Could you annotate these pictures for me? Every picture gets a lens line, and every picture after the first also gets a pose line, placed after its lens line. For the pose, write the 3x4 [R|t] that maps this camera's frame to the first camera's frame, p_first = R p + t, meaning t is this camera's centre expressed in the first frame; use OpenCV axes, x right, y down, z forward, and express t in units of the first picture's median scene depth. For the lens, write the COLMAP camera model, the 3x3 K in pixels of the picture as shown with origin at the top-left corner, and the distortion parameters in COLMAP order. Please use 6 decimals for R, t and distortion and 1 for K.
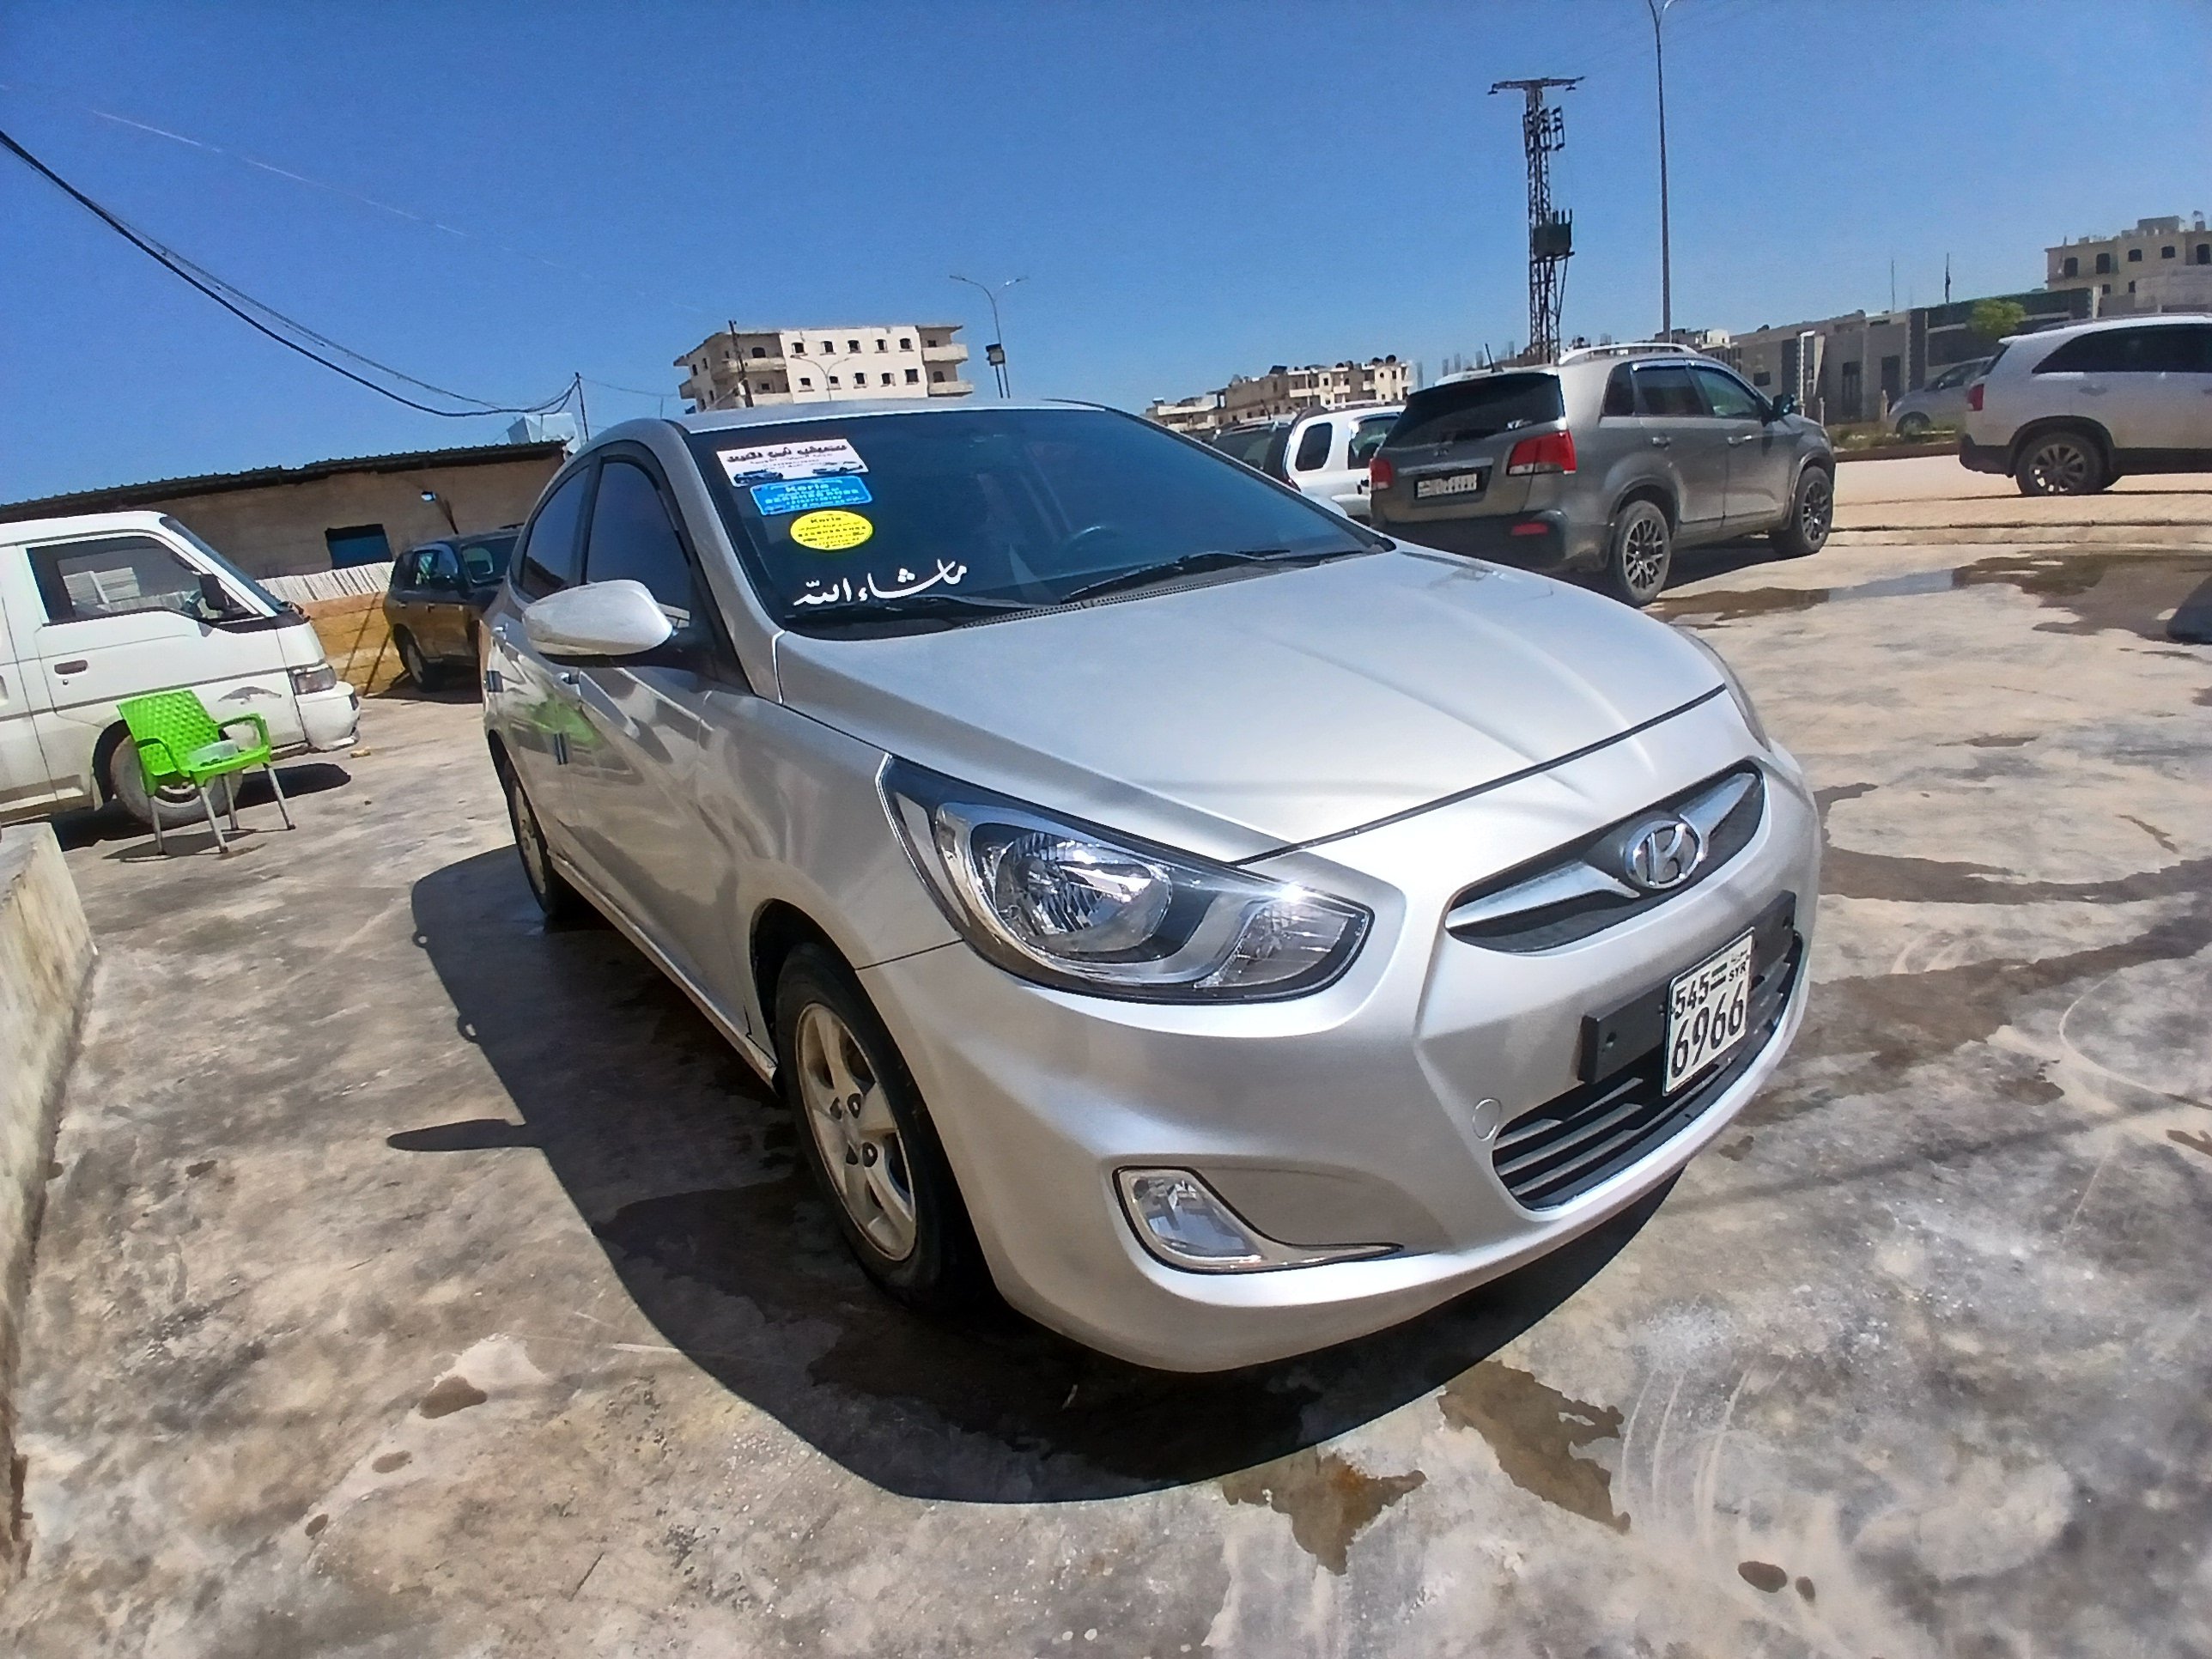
lens RADIAL K [[1112.0, 0, 1115.6], [0, 1112.0, 823.6], [0, 0, 1]] dist [-0.006644, -0.041609]
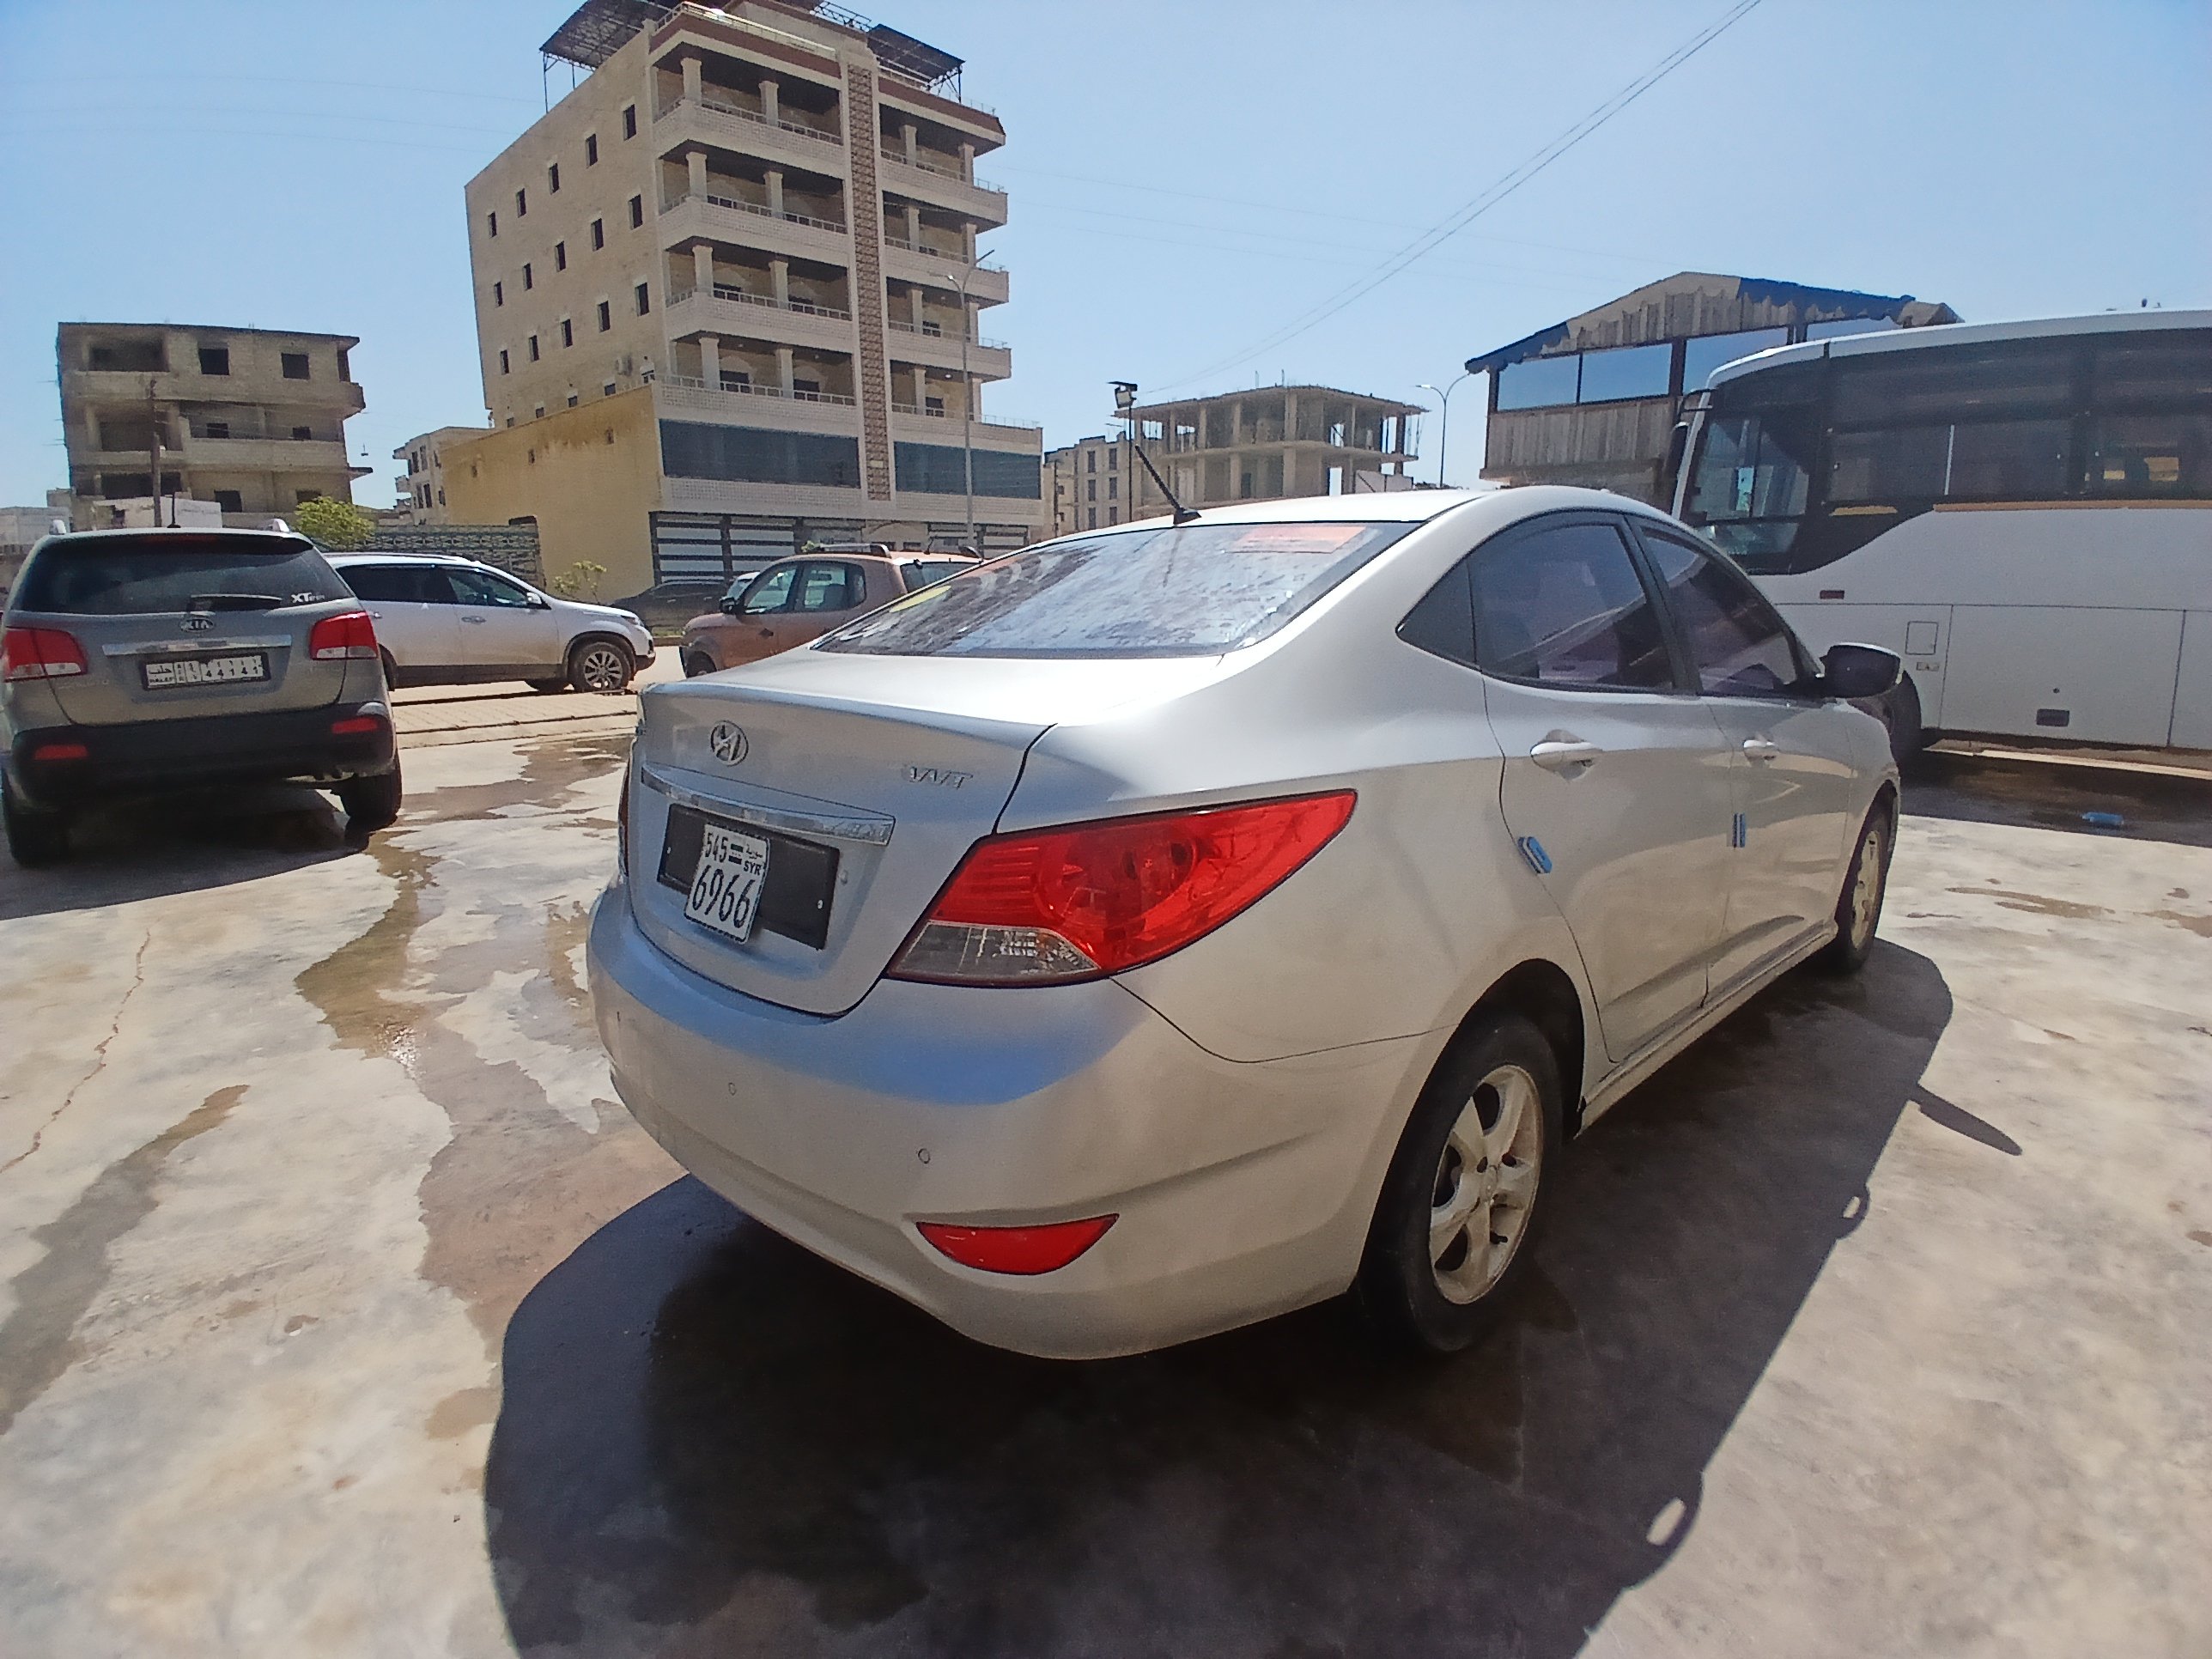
lens RADIAL K [[1112.0, 0, 1115.6], [0, 1112.0, 823.6], [0, 0, 1]] dist [-0.006644, -0.041609]
pose [[-0.130990, -0.073941, 0.988622, -2.103028], [0.298625, 0.947956, 0.110467, -0.517780], [-0.945338, 0.309698, -0.102092, 2.483072]]
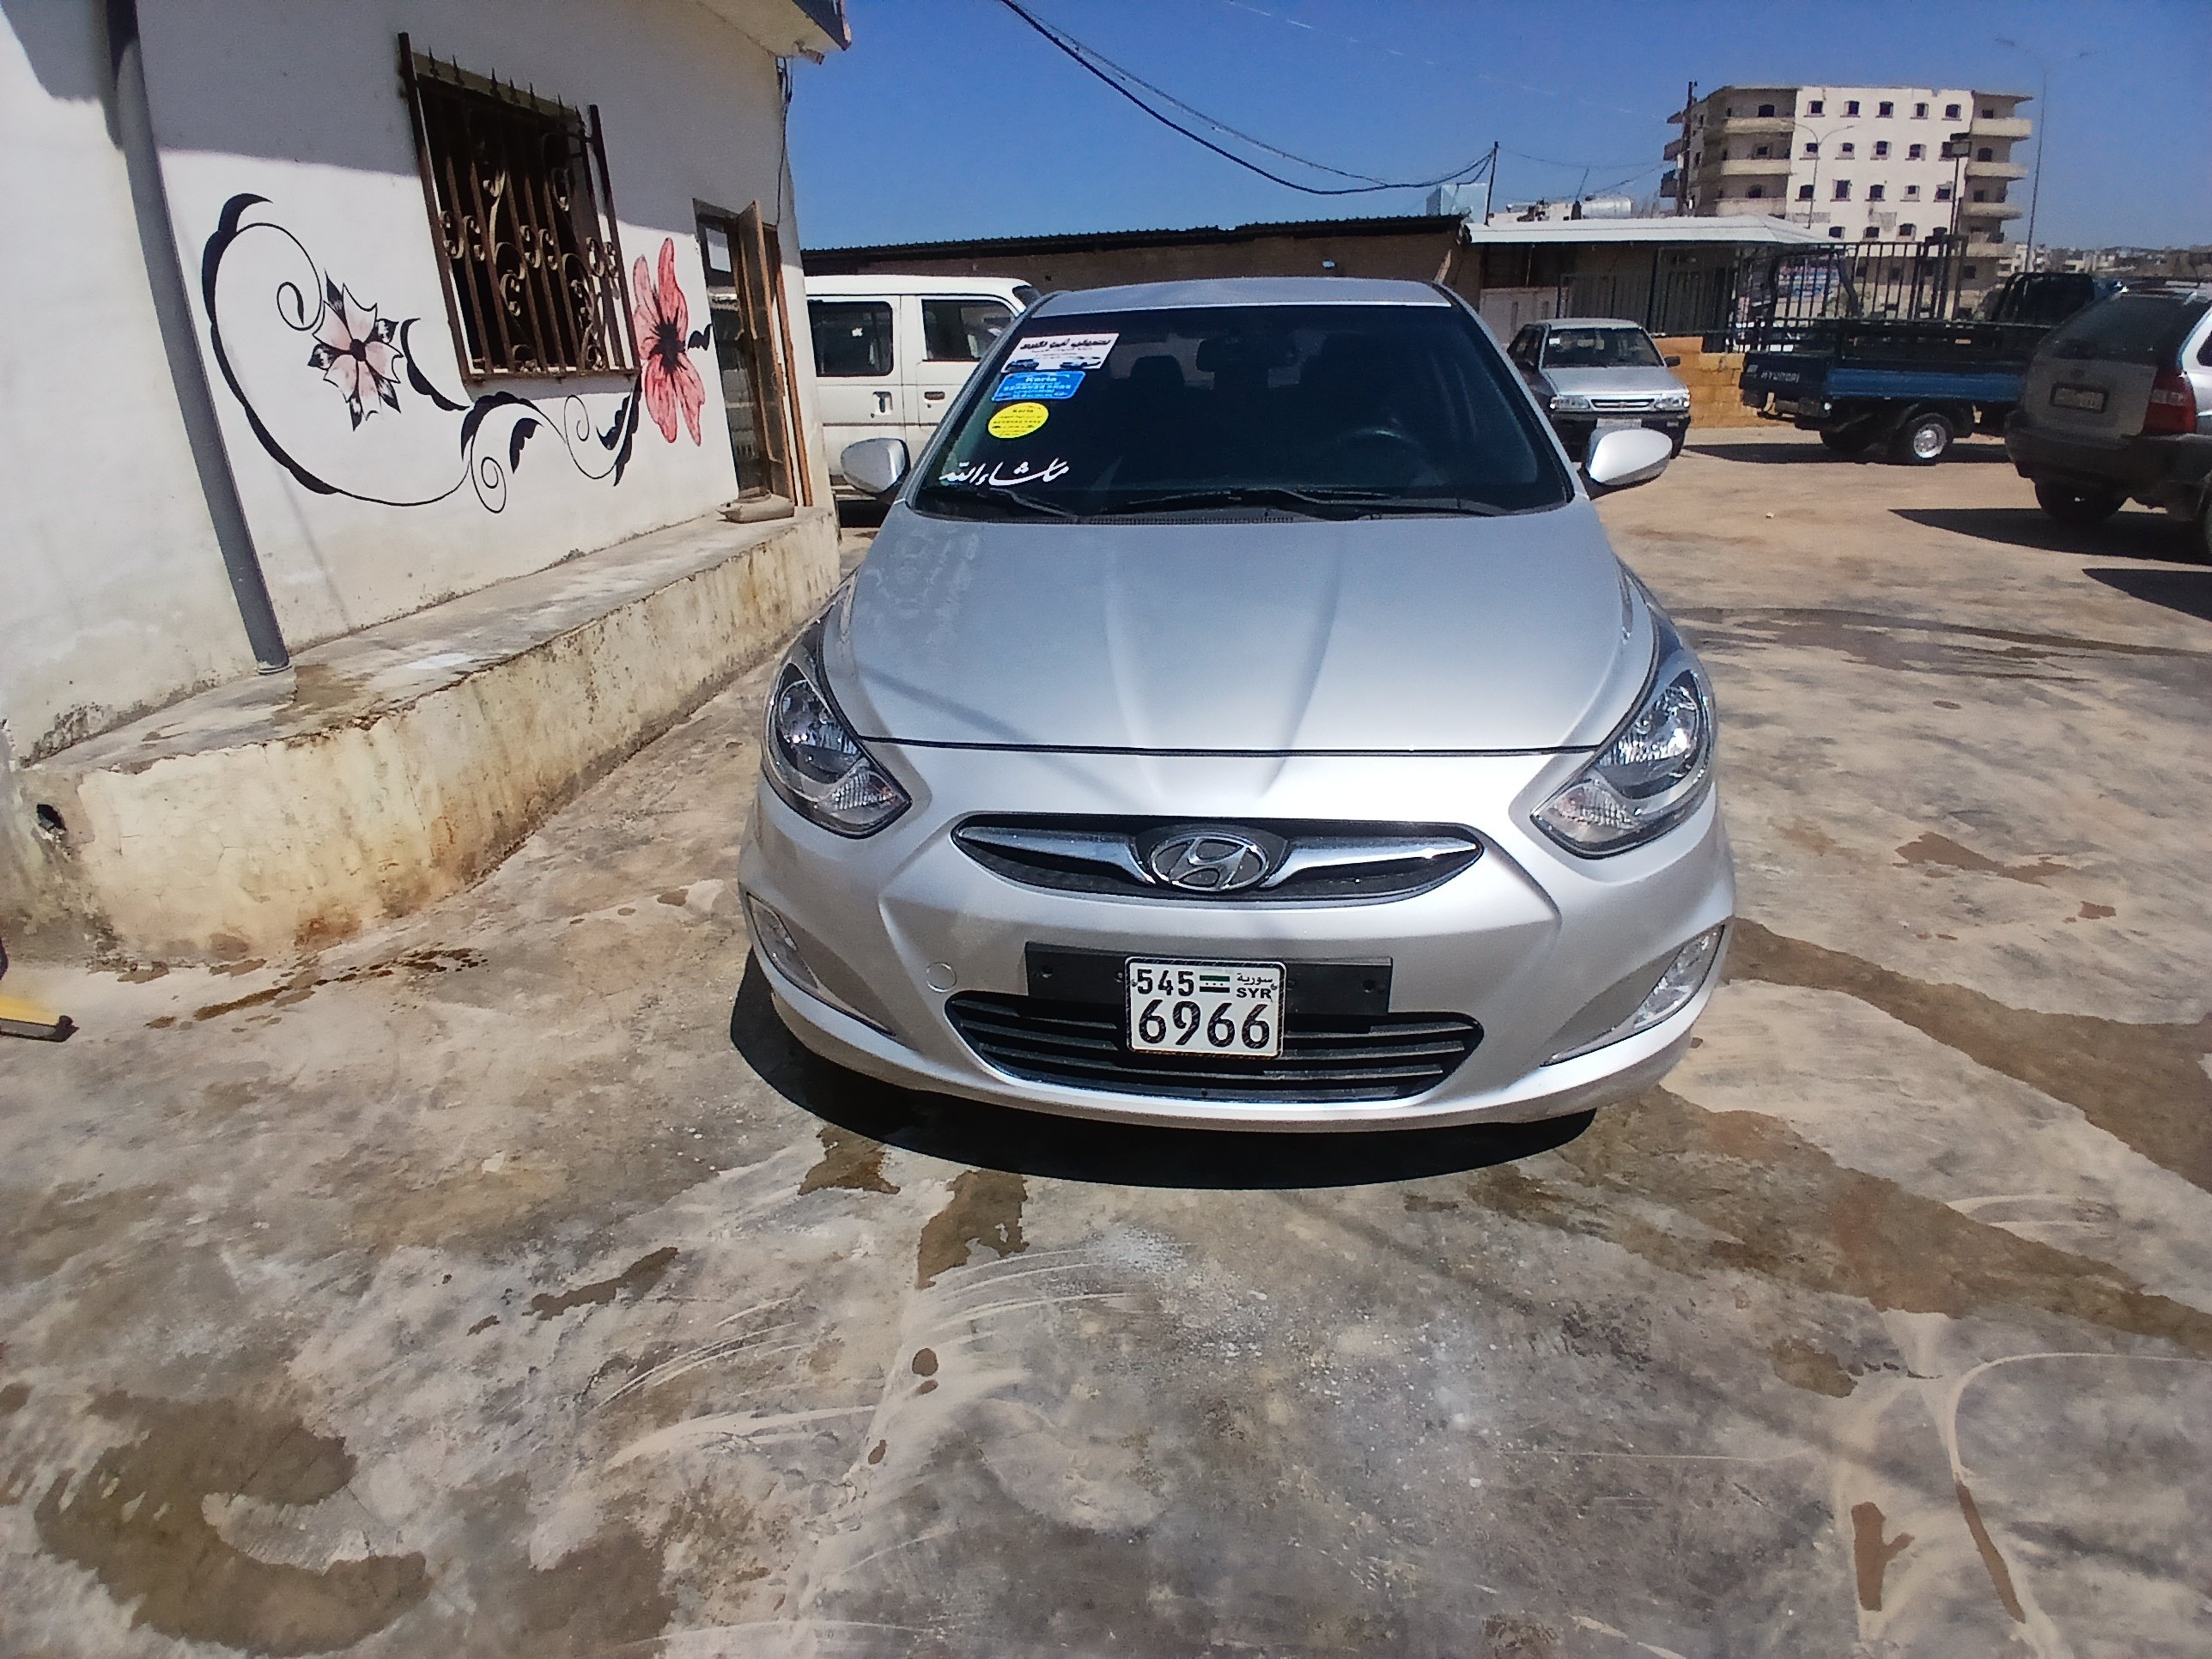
lens RADIAL K [[1112.0, 0, 1115.6], [0, 1112.0, 823.6], [0, 0, 1]] dist [-0.006644, -0.041609]
pose [[0.716004, 0.358133, -0.599231, 0.885003], [-0.243331, 0.932581, 0.266613, -0.230118], [0.654315, -0.045085, 0.754877, 0.091012]]
